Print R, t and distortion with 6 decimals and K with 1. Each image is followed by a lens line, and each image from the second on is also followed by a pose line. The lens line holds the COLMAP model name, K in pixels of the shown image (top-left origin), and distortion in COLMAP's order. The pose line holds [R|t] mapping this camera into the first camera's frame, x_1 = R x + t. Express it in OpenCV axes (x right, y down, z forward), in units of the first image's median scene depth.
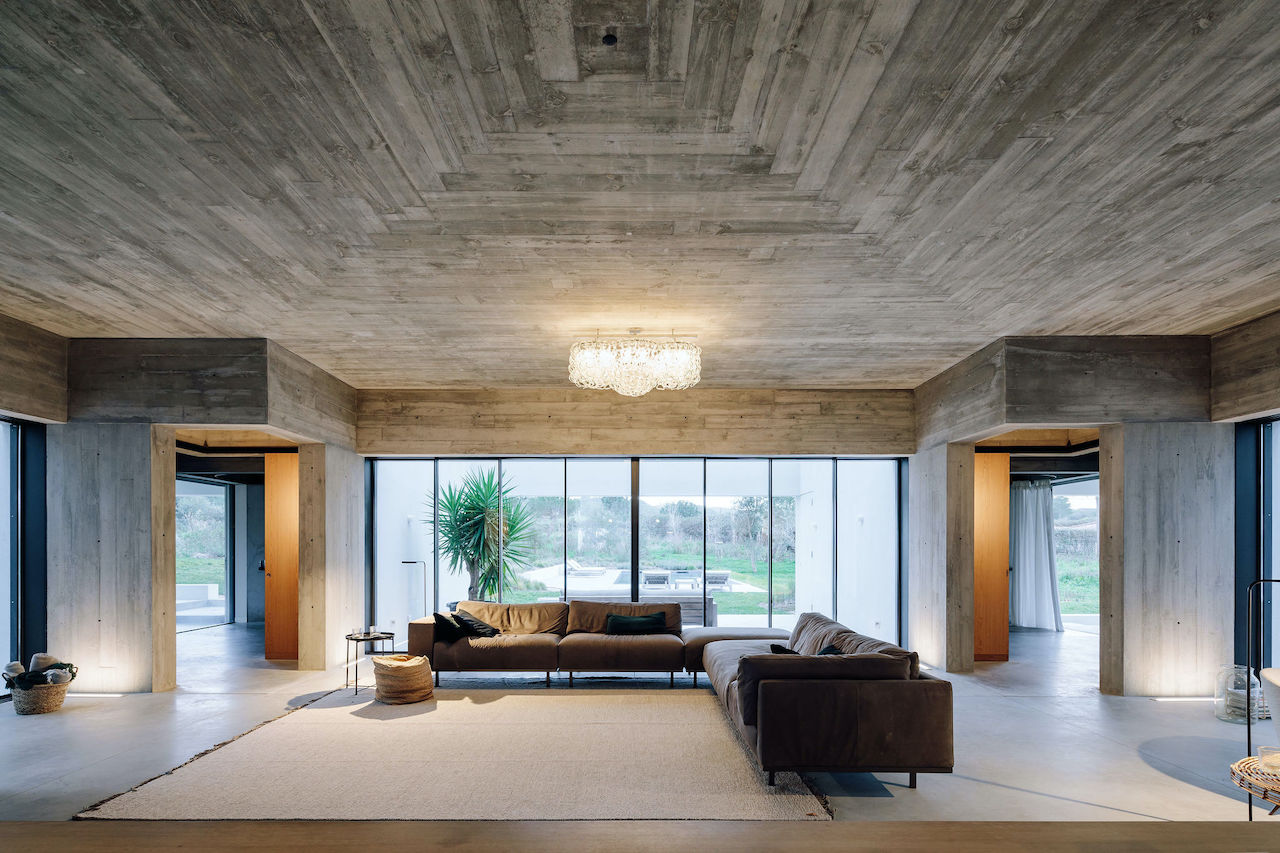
lens RADIAL K [[627.3, 0, 635.3], [0, 627.3, 548.5], [0, 0, 1]] dist [0.006873, -0.001377]
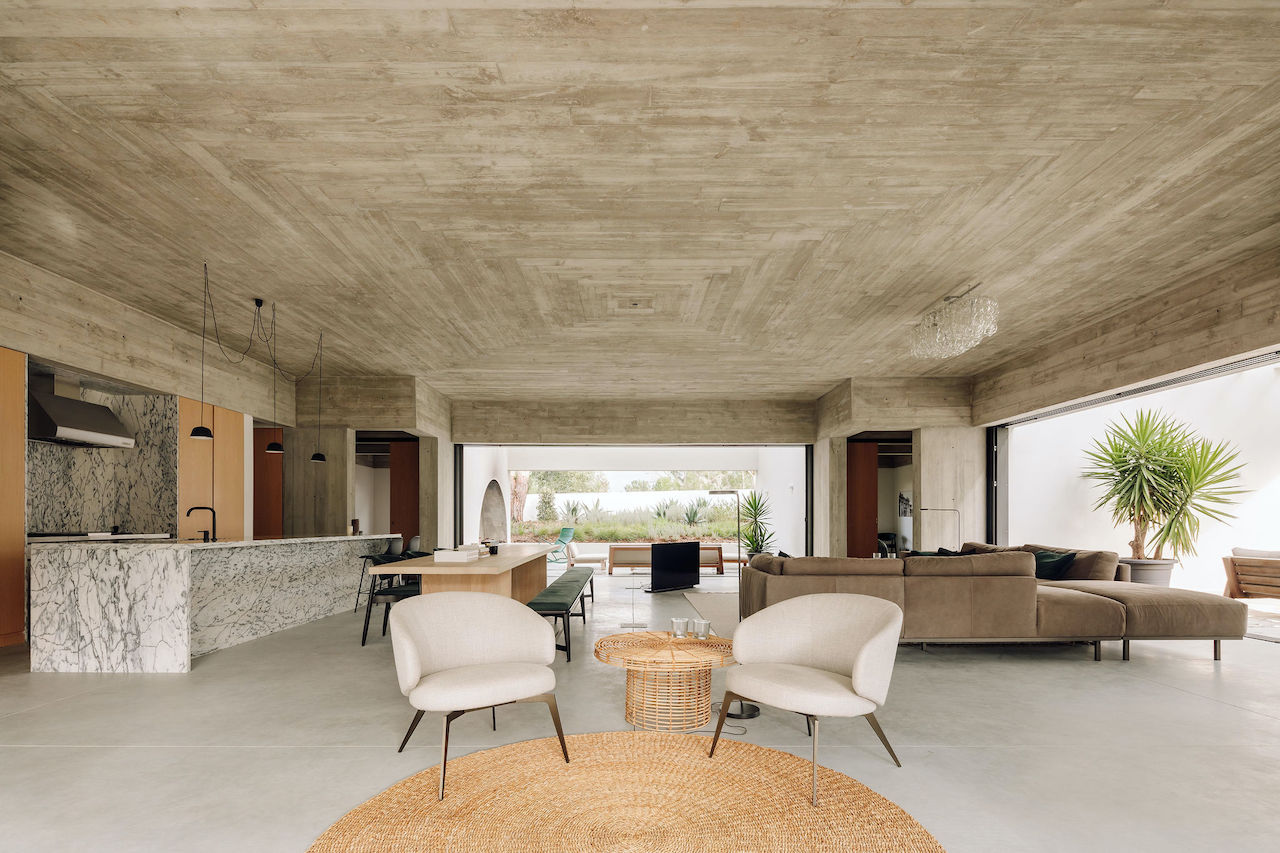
lens RADIAL K [[637.7, 0, 634.5], [0, 637.7, 522.9], [0, 0, 1]] dist [0.007210, -0.000229]
pose [[0.000736, 0.000810, -0.999999, 0.979097], [0.001783, 0.999998, 0.000812, 0.047240], [0.999998, -0.001783, 0.000735, 0.359420]]
